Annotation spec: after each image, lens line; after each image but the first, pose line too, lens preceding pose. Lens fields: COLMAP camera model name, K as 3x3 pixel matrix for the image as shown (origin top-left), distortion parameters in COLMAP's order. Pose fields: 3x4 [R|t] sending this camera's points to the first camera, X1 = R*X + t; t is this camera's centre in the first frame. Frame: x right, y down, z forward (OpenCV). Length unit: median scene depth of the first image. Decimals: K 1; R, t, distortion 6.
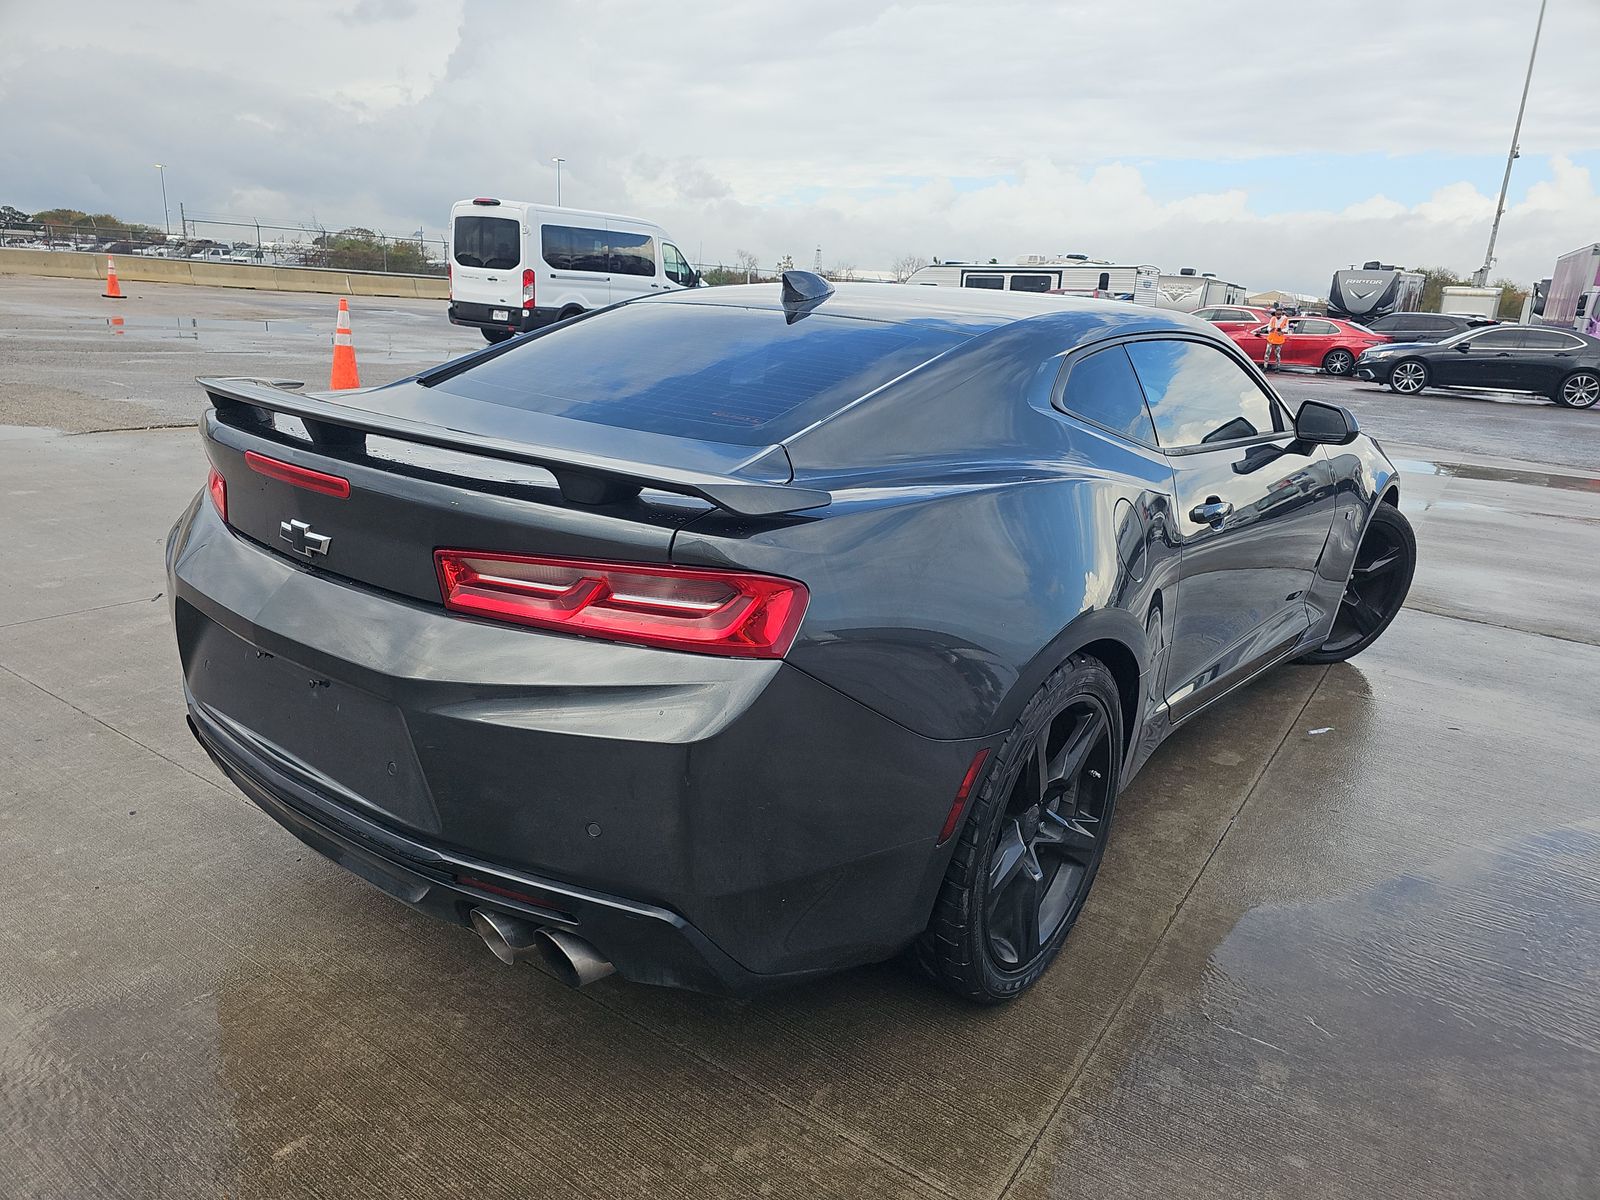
lens RADIAL K [[1070.9, 0, 792.6], [0, 1070.9, 599.1], [0, 0, 1]] dist [0.026195, -0.035567]
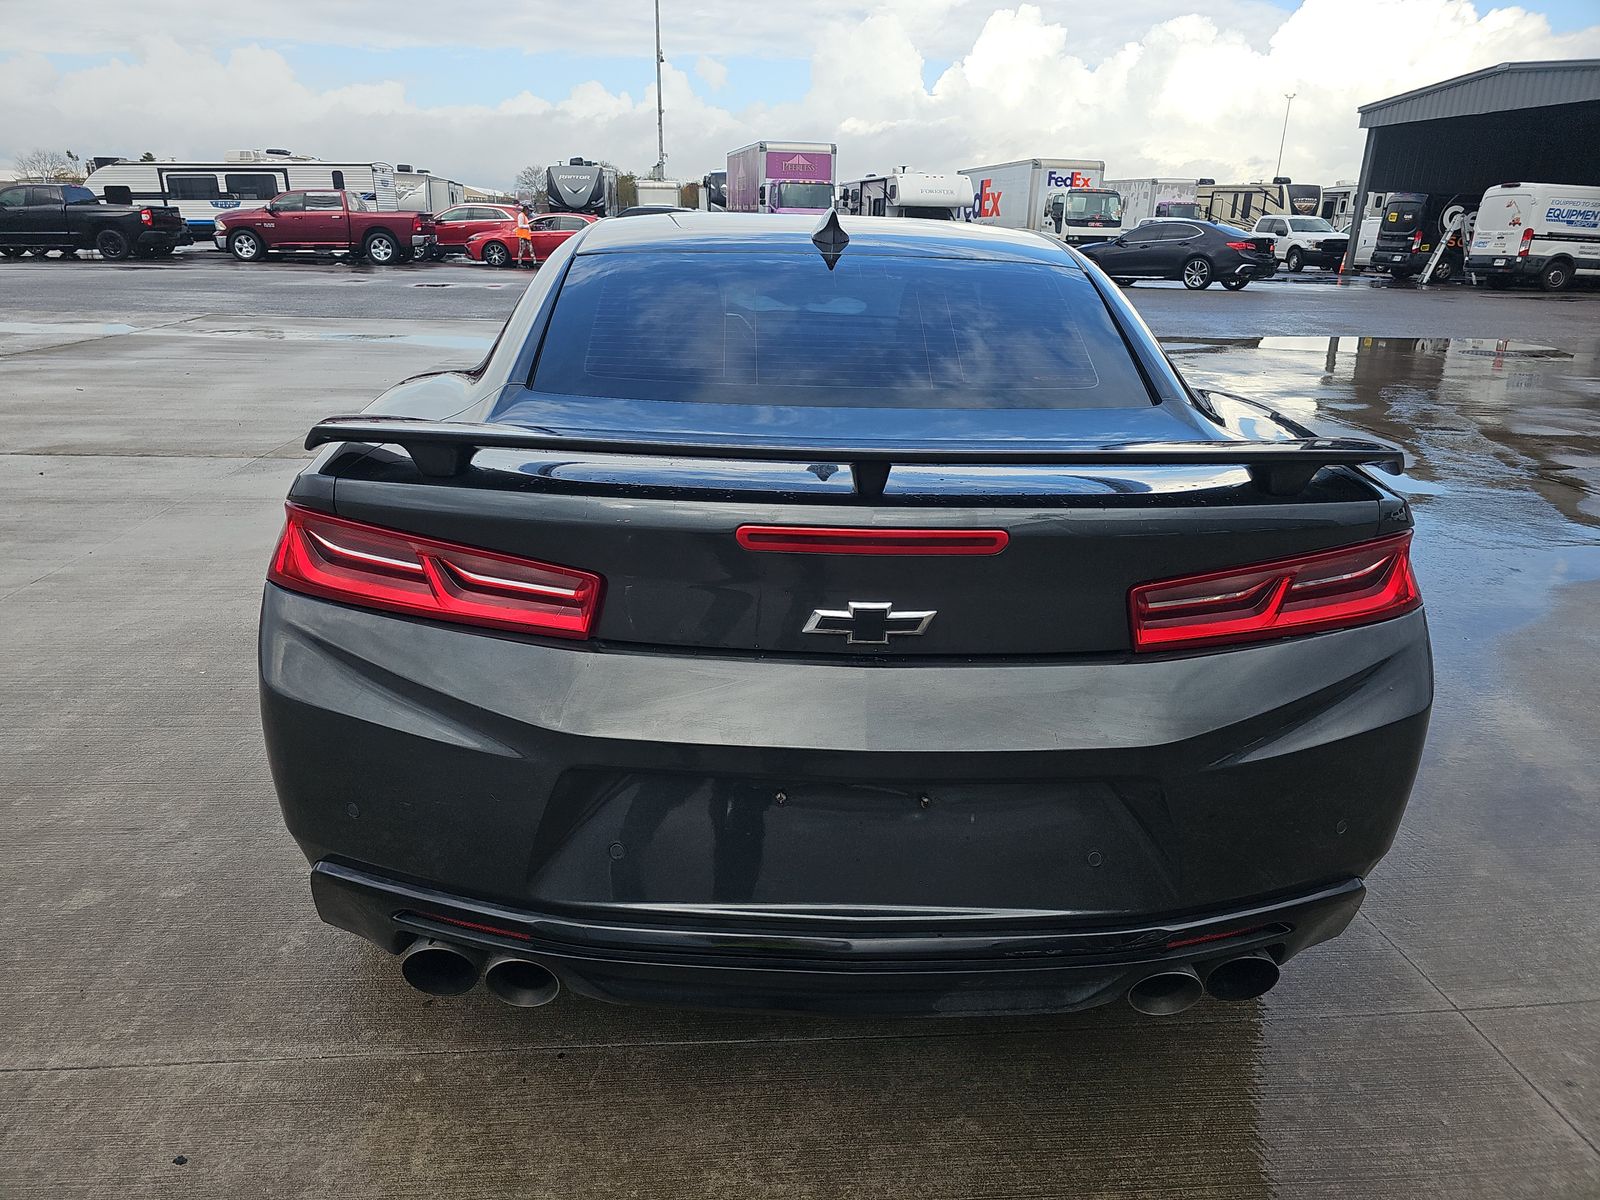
lens RADIAL K [[1070.9, 0, 804.5], [0, 1070.9, 593.5], [0, 0, 1]] dist [0.026195, -0.035567]
pose [[0.757390, -0.248051, 0.604012, -0.050199], [0.197481, 0.968731, 0.150204, -0.010470], [-0.622384, 0.005518, 0.782693, 0.026715]]
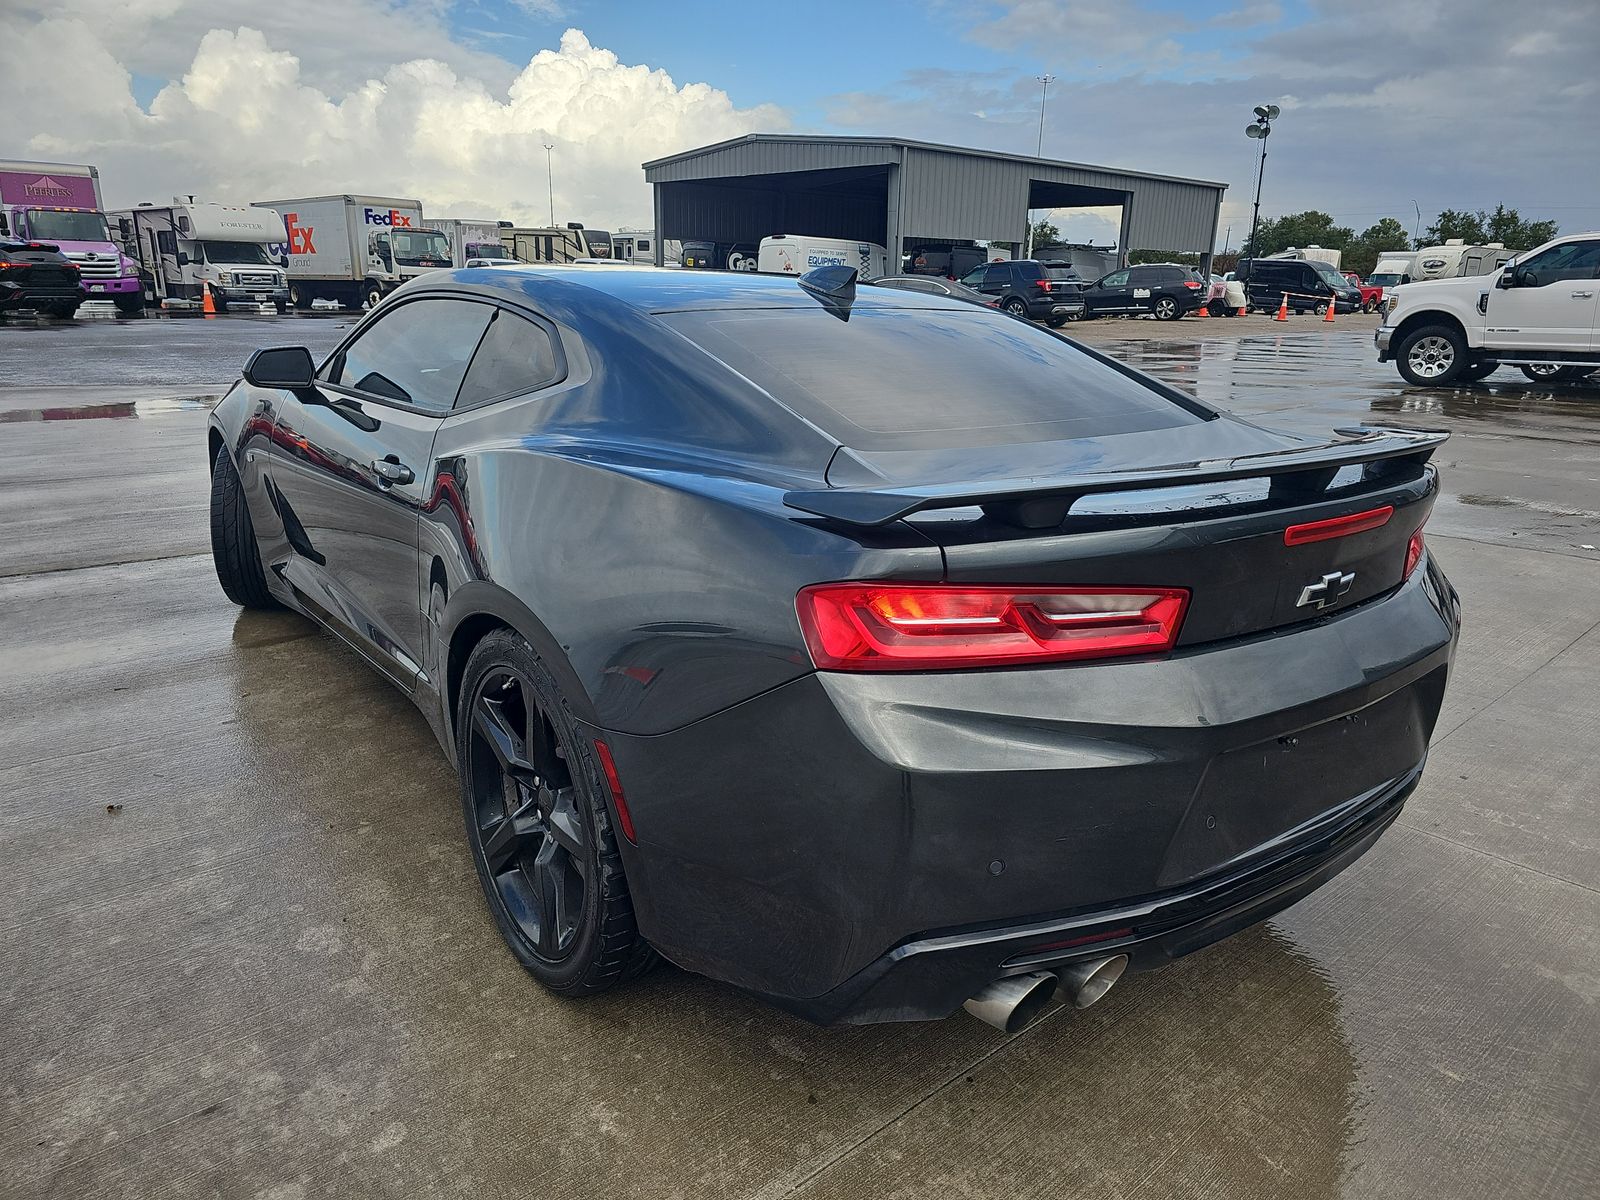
lens RADIAL K [[1070.9, 0, 788.0], [0, 1070.9, 614.4], [0, 0, 1]] dist [0.026195, -0.035567]
pose [[0.223674, -0.332989, 0.916018, -0.077548], [0.249938, 0.927999, 0.276314, -0.022344], [-0.942073, 0.167144, 0.290795, 0.064941]]
